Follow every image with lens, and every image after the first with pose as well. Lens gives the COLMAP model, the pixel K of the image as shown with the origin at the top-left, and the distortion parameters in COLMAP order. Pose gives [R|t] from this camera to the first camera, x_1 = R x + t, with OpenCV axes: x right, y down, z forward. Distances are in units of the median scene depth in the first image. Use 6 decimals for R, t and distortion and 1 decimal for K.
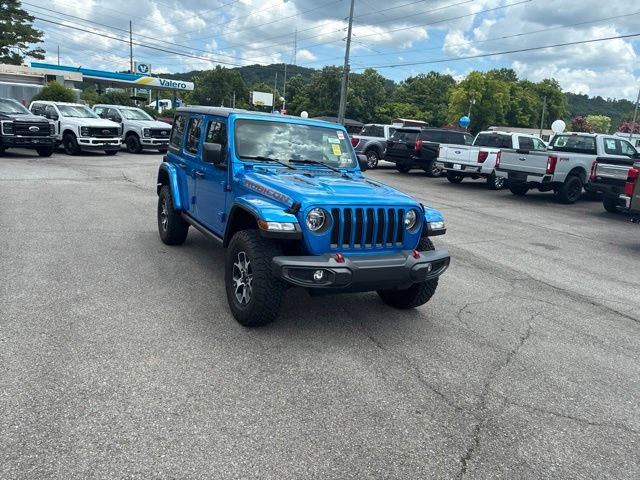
lens RADIAL K [[484.1, 0, 317.7], [0, 484.1, 232.2], [0, 0, 1]] dist [0.060203, -0.083983]
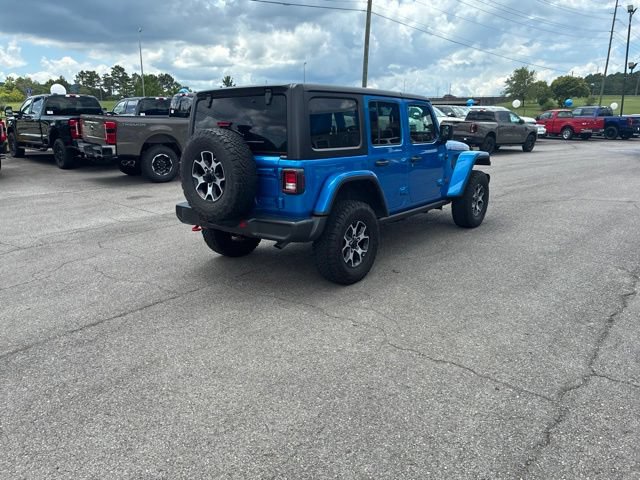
lens RADIAL K [[484.7, 0, 316.6], [0, 484.7, 239.7], [0, 0, 1]] dist [0.066812, -0.095460]
pose [[-0.366413, -0.305028, 0.879033, -0.308875], [0.166748, 0.907916, 0.384557, -0.108898], [-0.915389, 0.287484, -0.281810, 0.425412]]
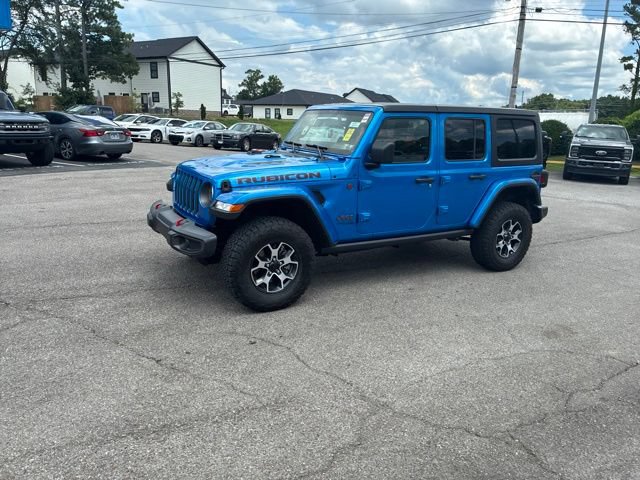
lens RADIAL K [[484.1, 0, 317.7], [0, 484.1, 232.2], [0, 0, 1]] dist [0.060203, -0.083983]
pose [[0.035224, 0.140297, -0.989483, 0.256008], [-0.236932, 0.963042, 0.128113, -0.027673], [0.970887, 0.229928, 0.067163, 0.257478]]
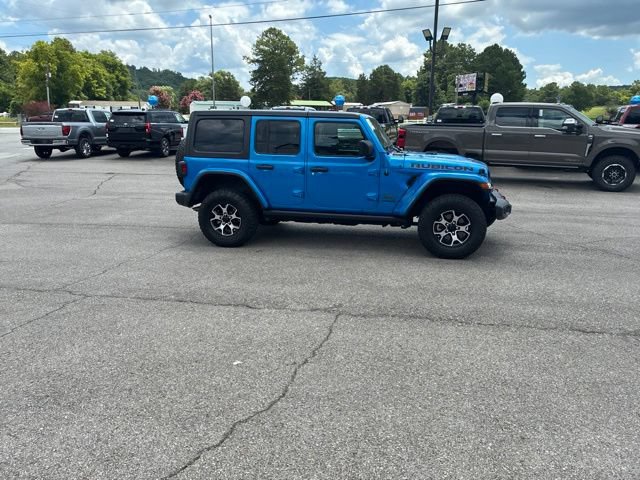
lens RADIAL K [[484.9, 0, 319.7], [0, 484.9, 229.0], [0, 0, 1]] dist [0.061009, -0.082724]
pose [[0.670495, -0.239704, 0.702124, -0.304111], [0.205400, 0.969352, 0.134788, -0.038174], [-0.712915, 0.053842, 0.699181, 0.055513]]
